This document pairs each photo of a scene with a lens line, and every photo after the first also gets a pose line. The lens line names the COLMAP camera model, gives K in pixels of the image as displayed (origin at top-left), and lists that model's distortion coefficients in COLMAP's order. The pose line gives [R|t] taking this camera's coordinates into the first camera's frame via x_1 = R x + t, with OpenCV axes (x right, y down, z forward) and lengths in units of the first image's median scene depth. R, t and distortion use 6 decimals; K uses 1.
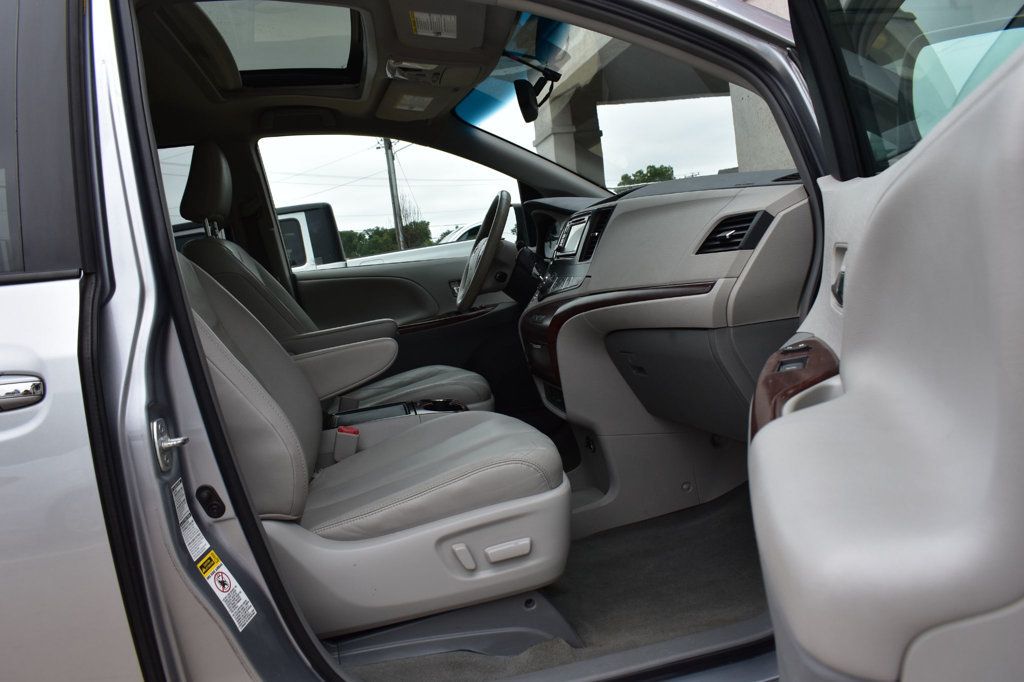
lens RADIAL K [[800.0, 0, 512.0], [0, 800.0, 341.0], [0, 0, 1]] dist [-0.094351, 0.010127]
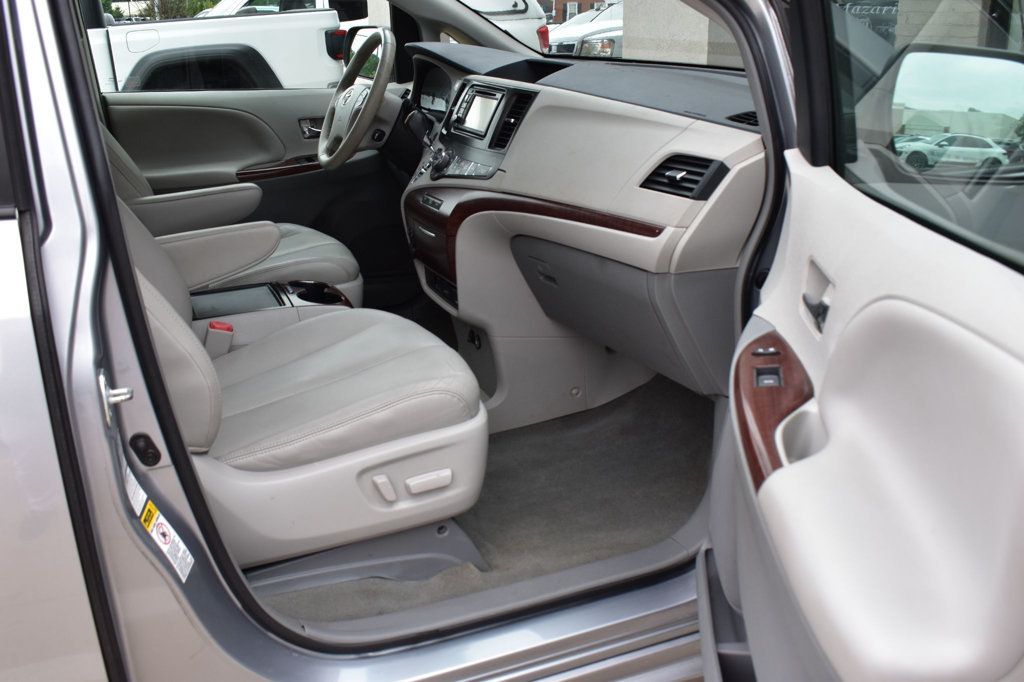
lens RADIAL K [[985.6, 0, 512.0], [0, 985.6, 341.0], [0, 0, 1]] dist [-0.063389, -0.006211]
pose [[0.972268, 0.039211, 0.230558, -0.196676], [-0.087161, 0.975573, 0.201643, -0.163401], [-0.217020, -0.216147, 0.951936, -0.143861]]
